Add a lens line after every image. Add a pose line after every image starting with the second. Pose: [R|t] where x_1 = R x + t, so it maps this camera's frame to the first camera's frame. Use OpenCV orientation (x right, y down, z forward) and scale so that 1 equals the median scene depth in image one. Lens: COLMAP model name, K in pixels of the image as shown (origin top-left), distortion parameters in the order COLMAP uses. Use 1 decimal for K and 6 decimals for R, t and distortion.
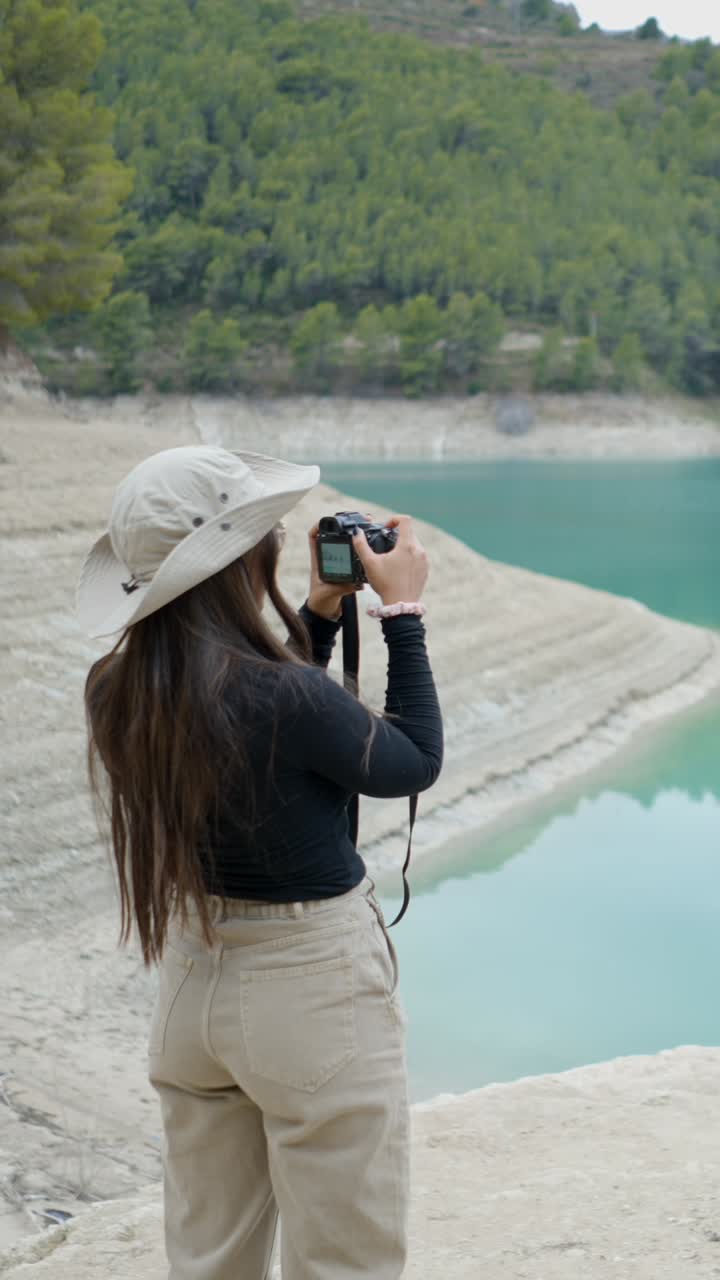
lens RADIAL K [[1042.0, 0, 360.0], [0, 1042.0, 640.8], [0, 0, 1]] dist [-0.002642, 0.003589]
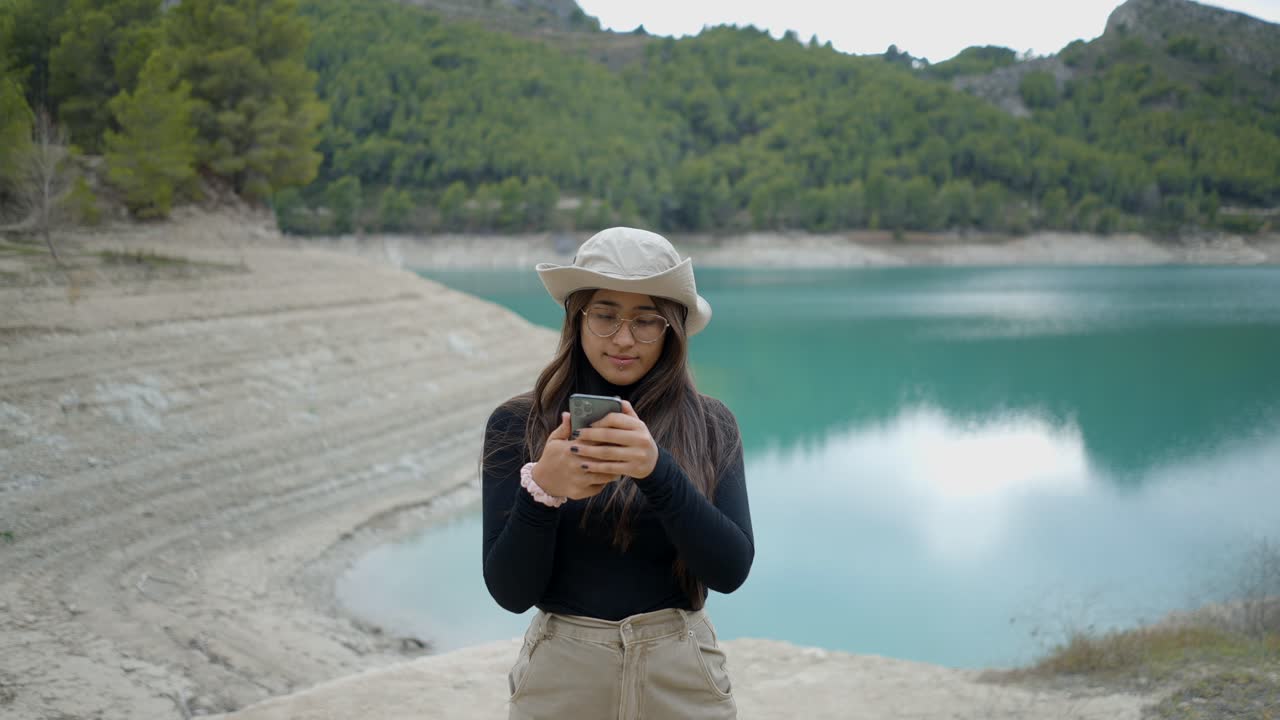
lens RADIAL K [[511.8, 0, 639.3], [0, 511.8, 357.9], [0, 0, 1]] dist [-0.000794, 0.000227]
pose [[0.999938, -0.009269, 0.006106, 0.268767], [0.009282, 0.999955, -0.002085, -0.017845], [-0.006086, 0.002142, 0.999979, 0.119238]]
